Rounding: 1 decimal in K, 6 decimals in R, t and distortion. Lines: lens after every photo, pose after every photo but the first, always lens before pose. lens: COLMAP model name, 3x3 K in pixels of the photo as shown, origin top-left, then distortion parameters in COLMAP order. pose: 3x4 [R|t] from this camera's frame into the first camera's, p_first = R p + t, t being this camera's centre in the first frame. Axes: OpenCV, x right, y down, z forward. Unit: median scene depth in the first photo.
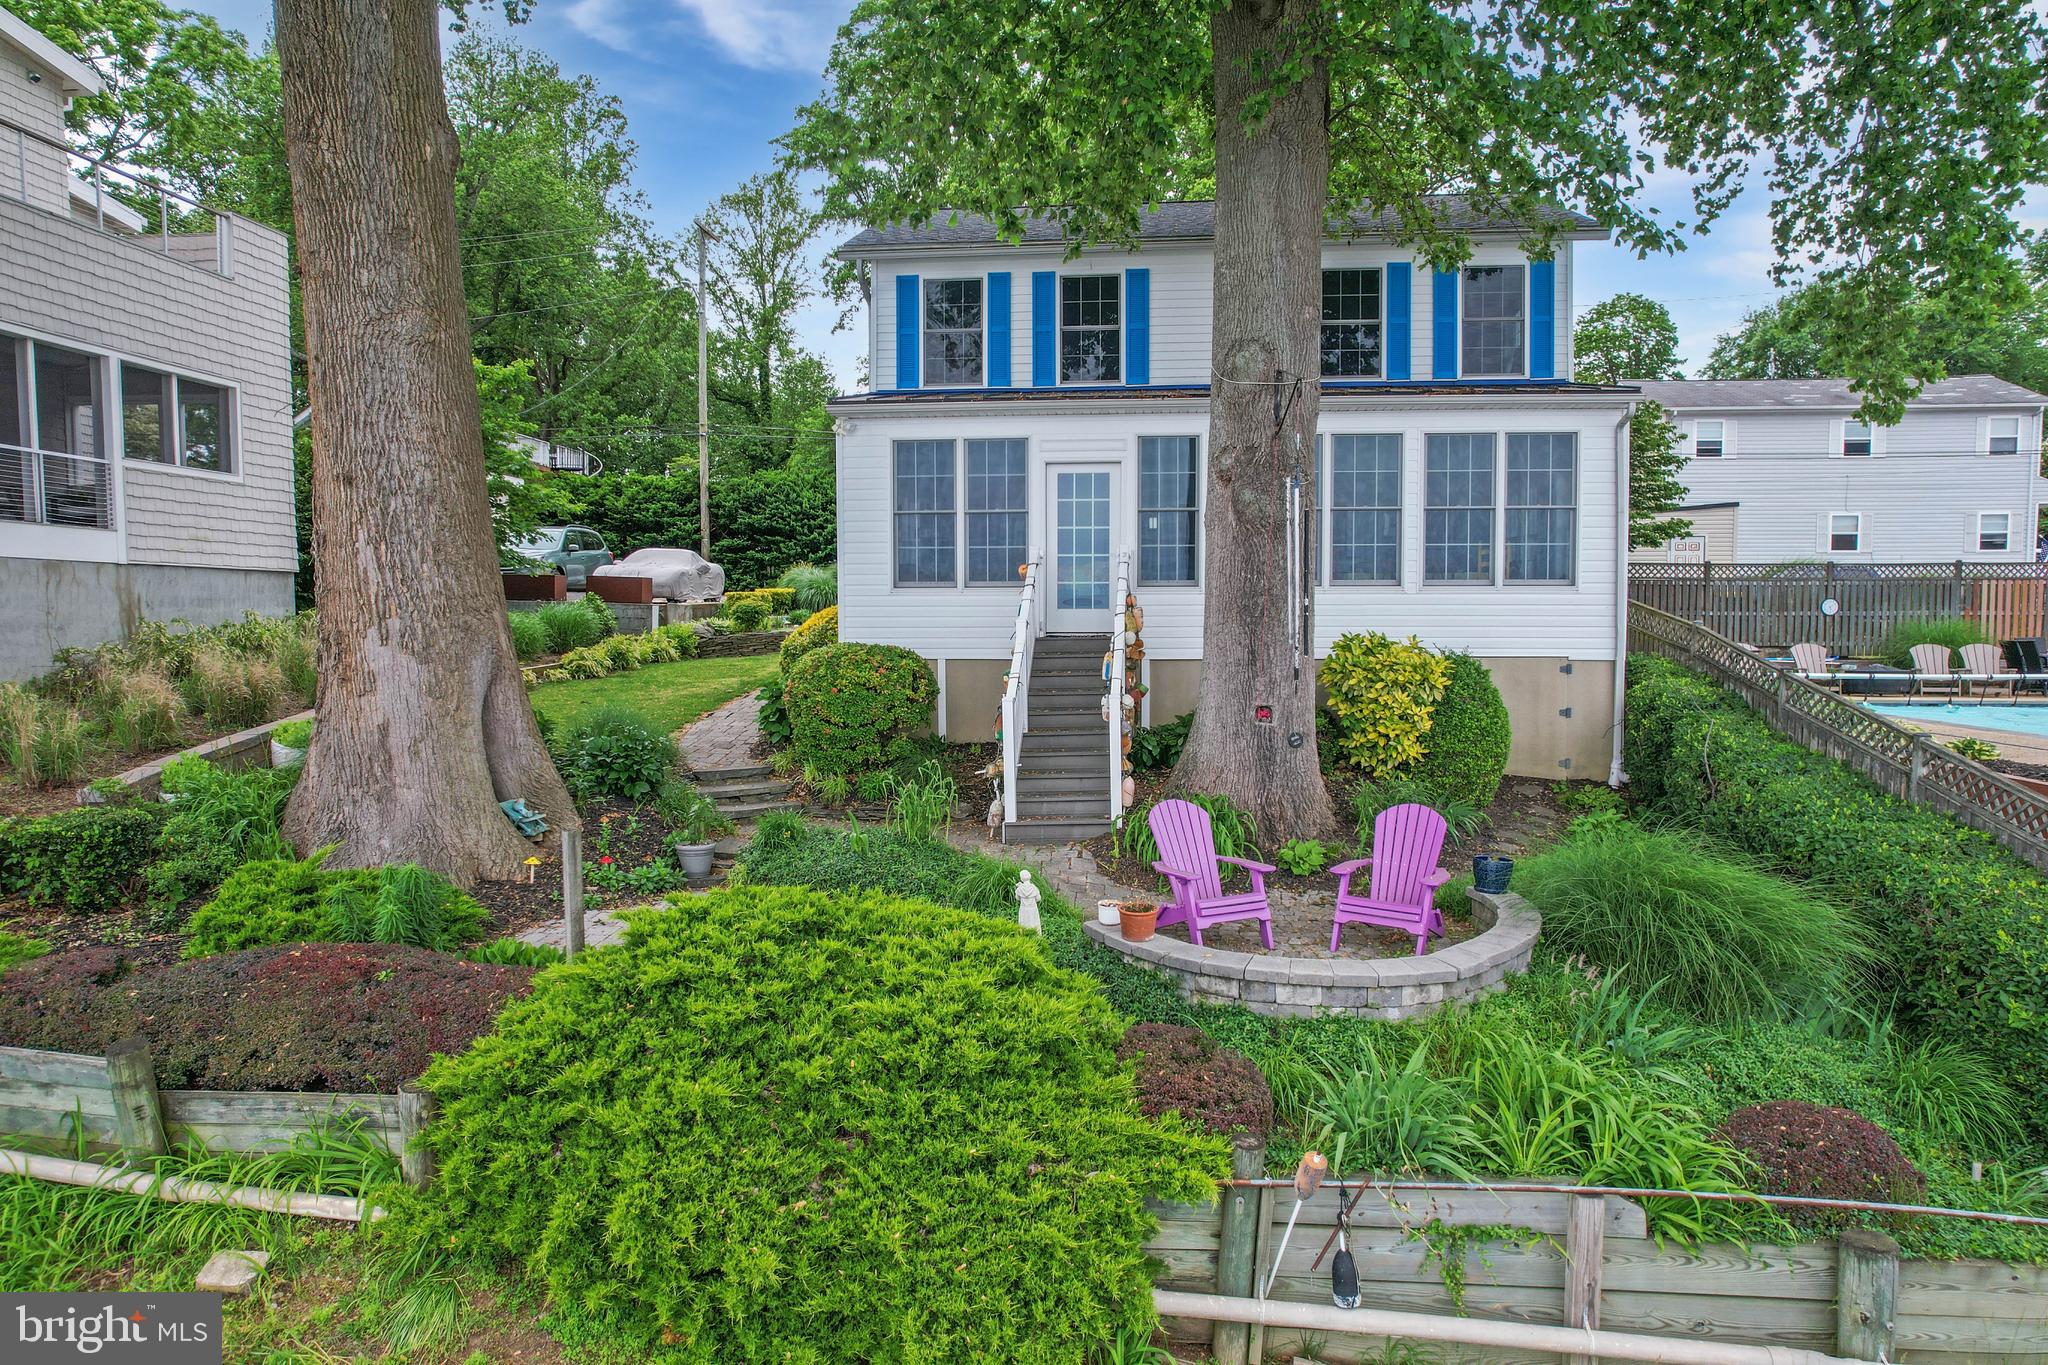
lens RADIAL K [[1306.7, 0, 1024.0], [0, 1306.7, 689.4], [0, 0, 1]] dist [-0.079096, 0.072000]
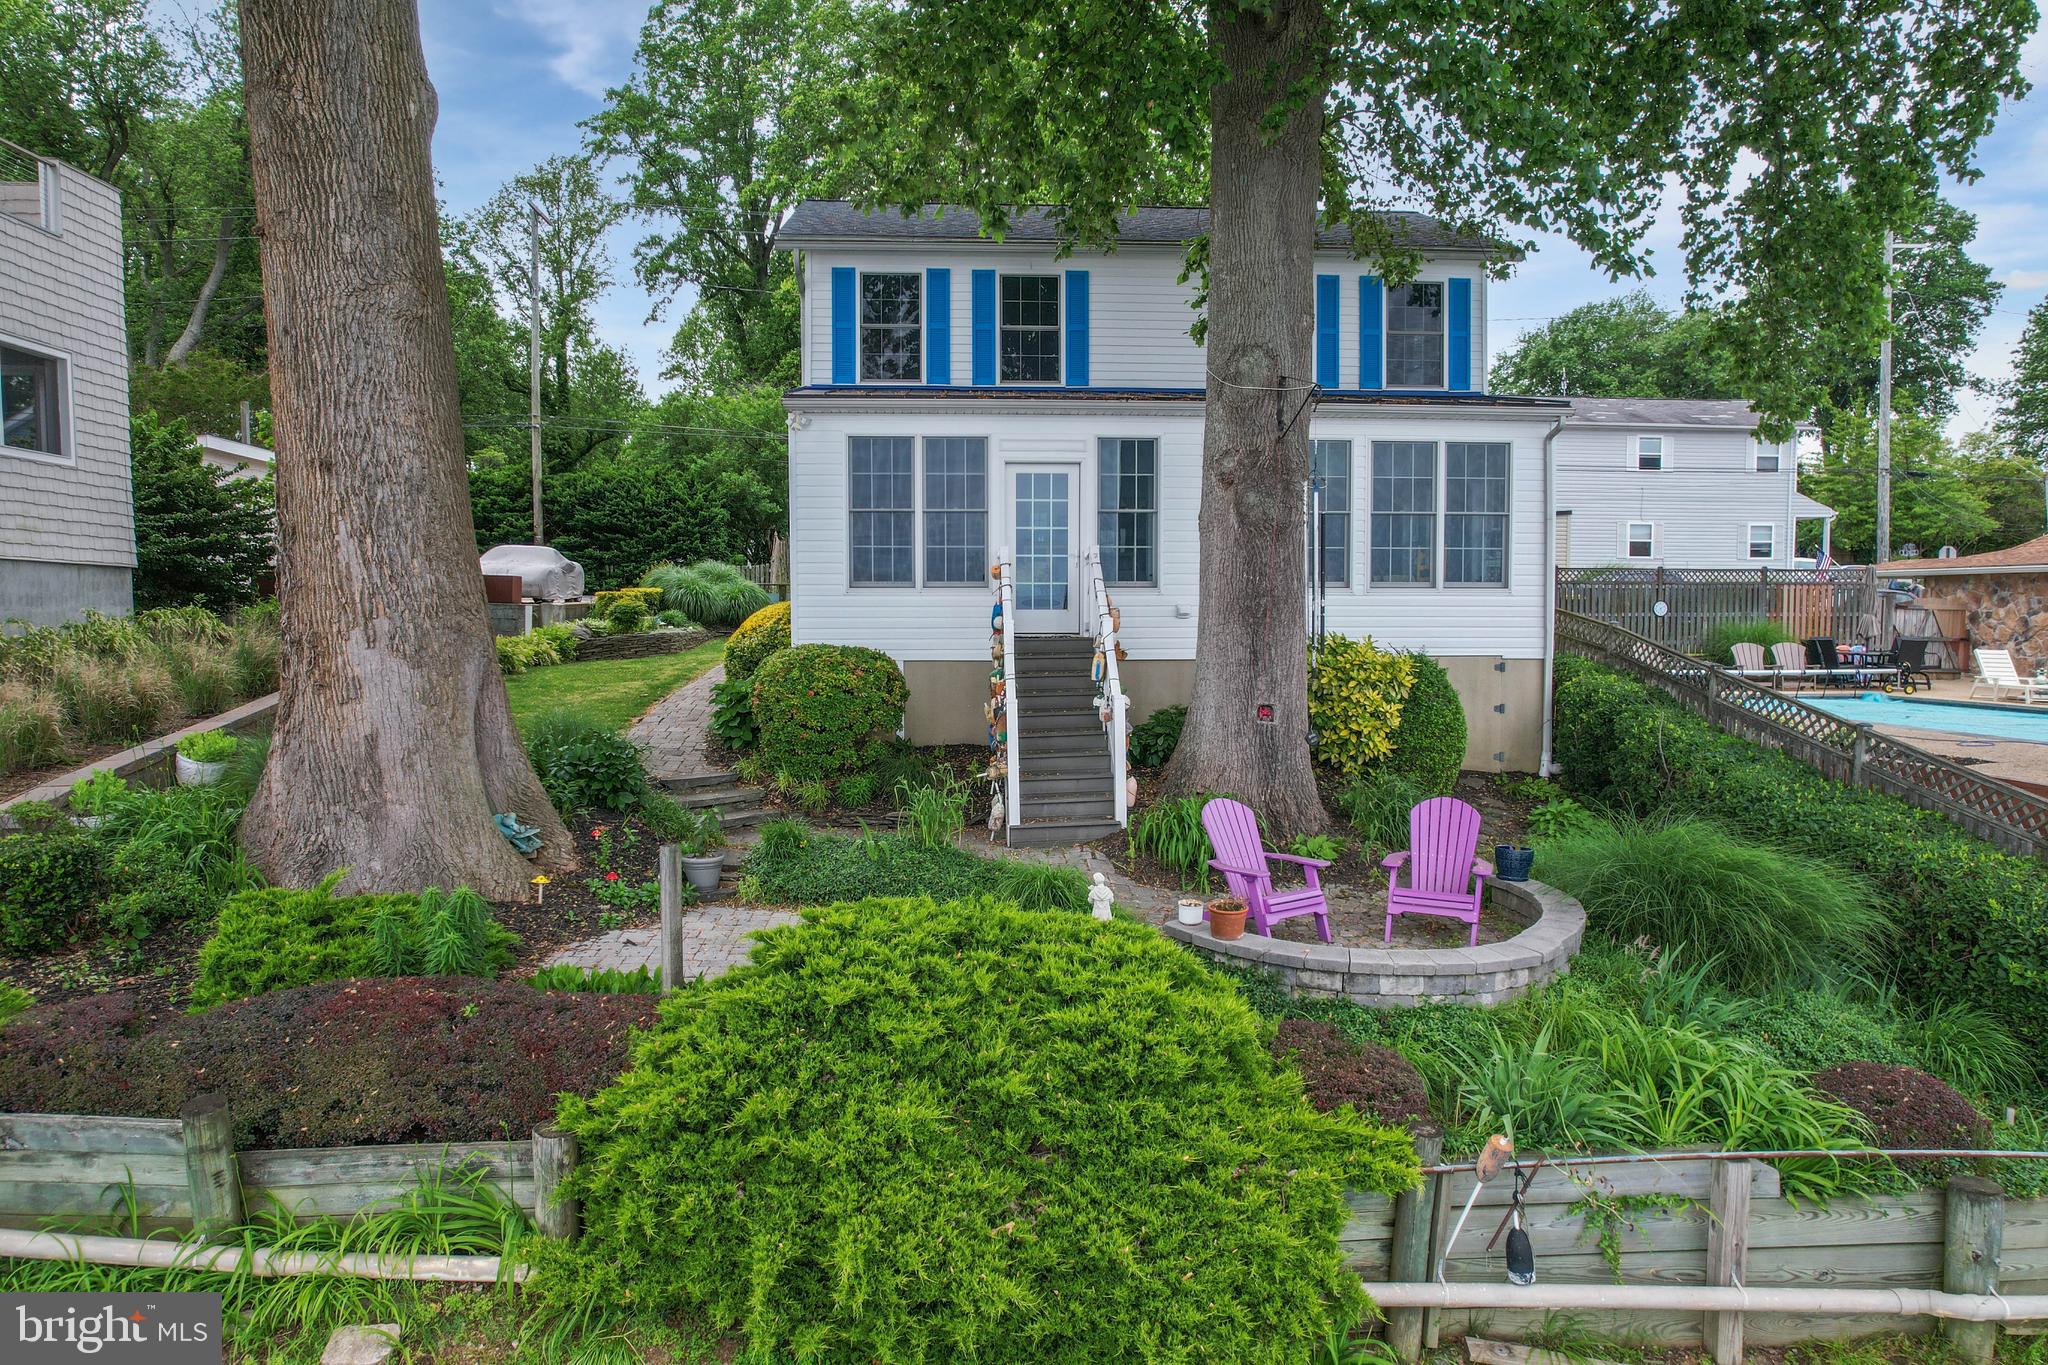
lens RADIAL K [[1306.7, 0, 1024.0], [0, 1306.7, 689.4], [0, 0, 1]] dist [-0.079096, 0.072000]
pose [[0.986875, -0.008317, 0.161272, -0.153497], [0.008458, 0.999964, -0.000187, -0.000772], [-0.161264, 0.001548, 0.986910, 0.021940]]
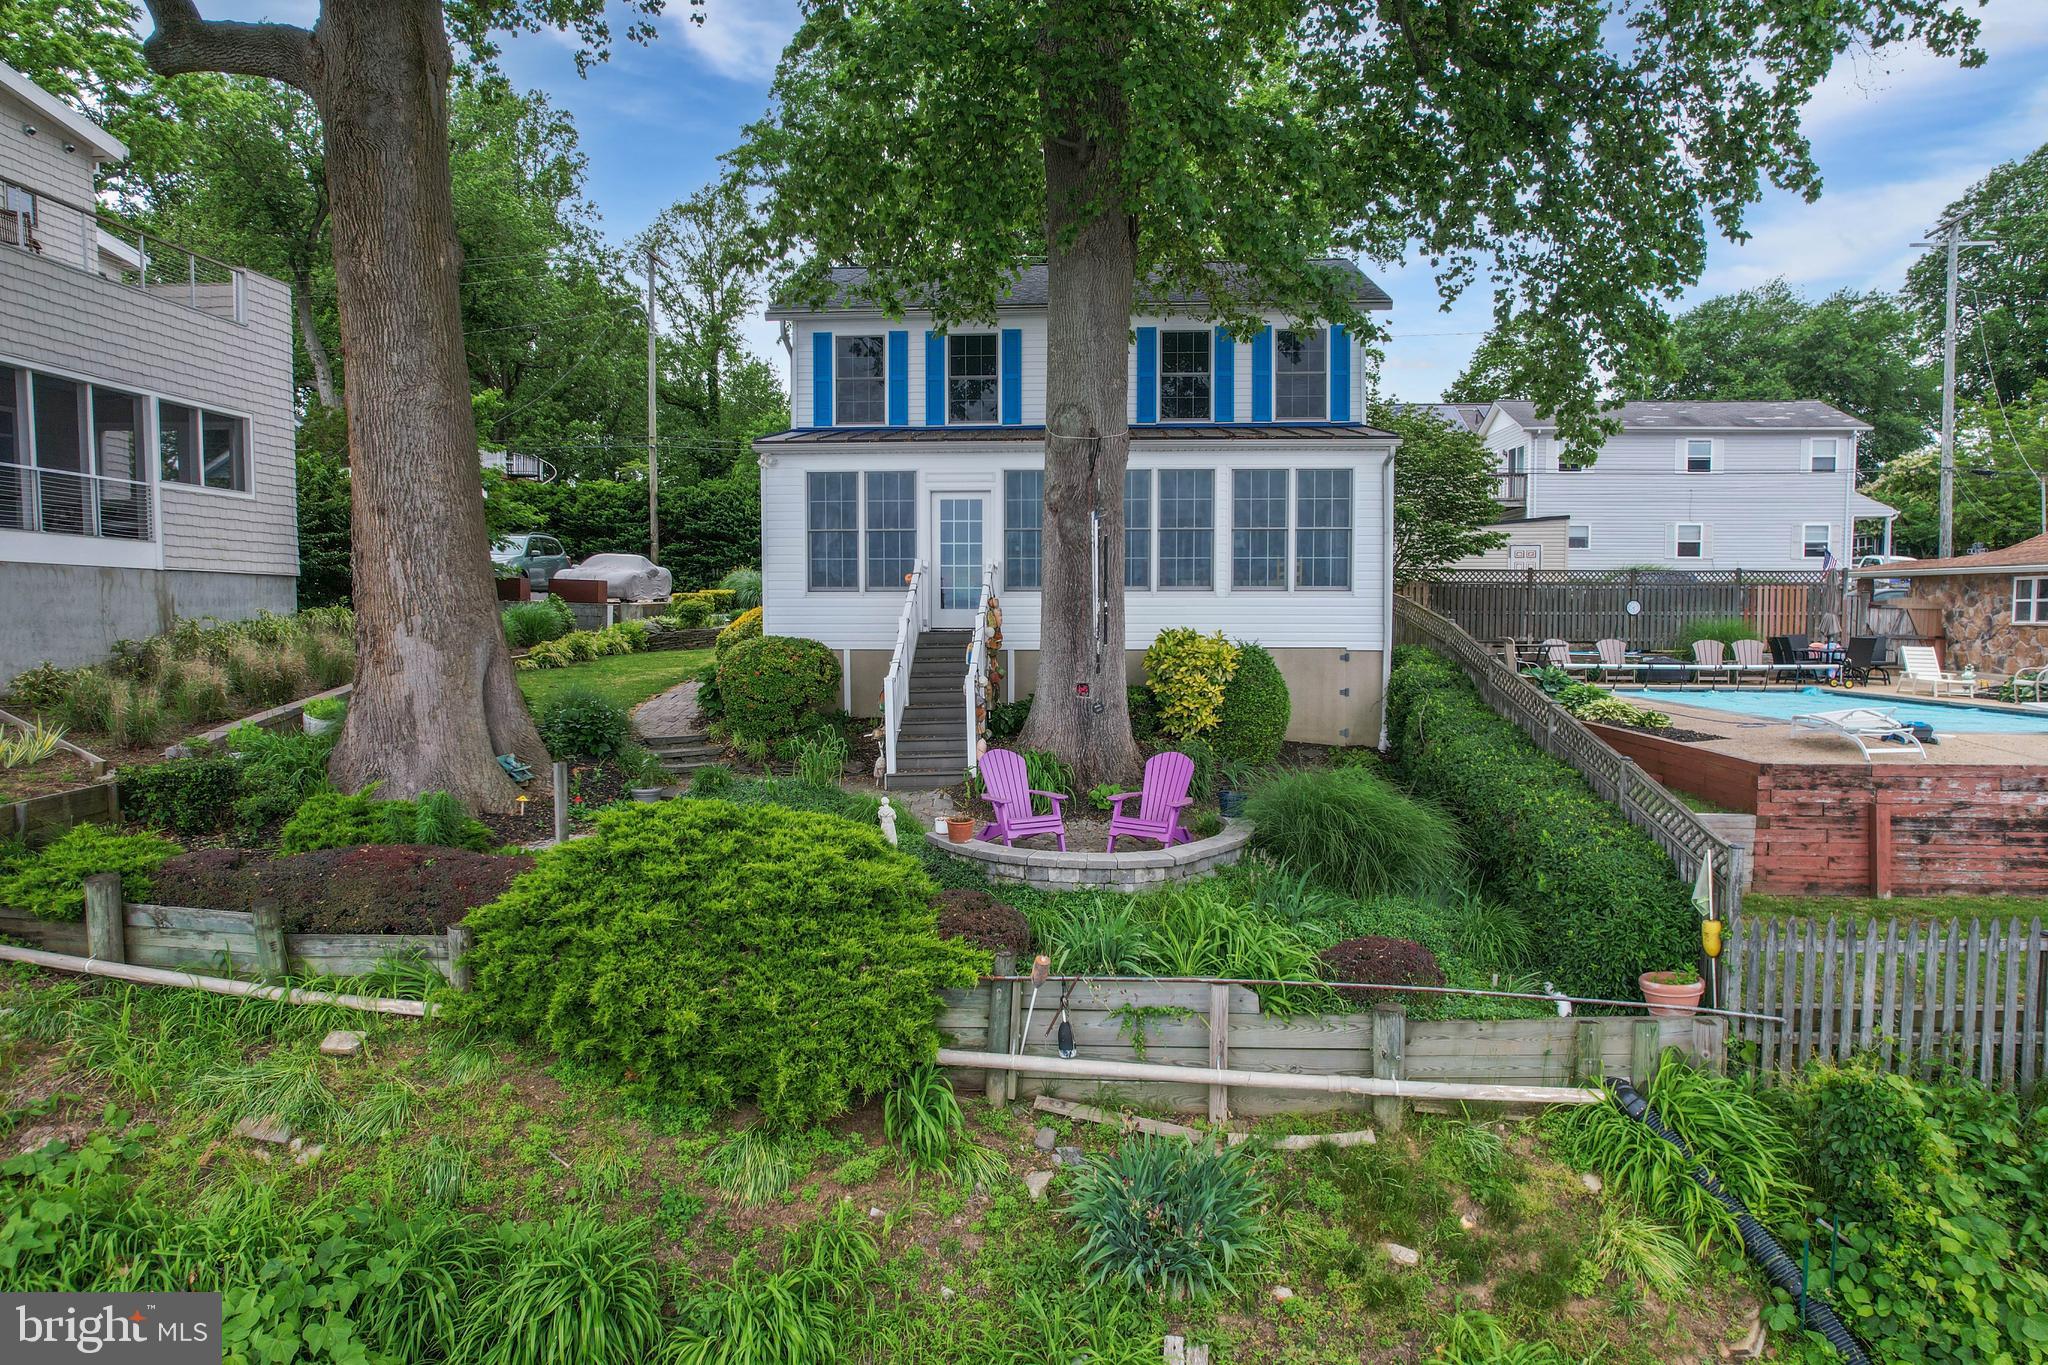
lens RADIAL K [[1306.7, 0, 1024.0], [0, 1306.7, 689.4], [0, 0, 1]] dist [-0.079096, 0.072000]
pose [[0.999331, -0.000594, 0.036561, 0.070623], [0.000566, 1.000000, 0.000777, 0.016295], [-0.036562, -0.000756, 0.999331, -0.284899]]
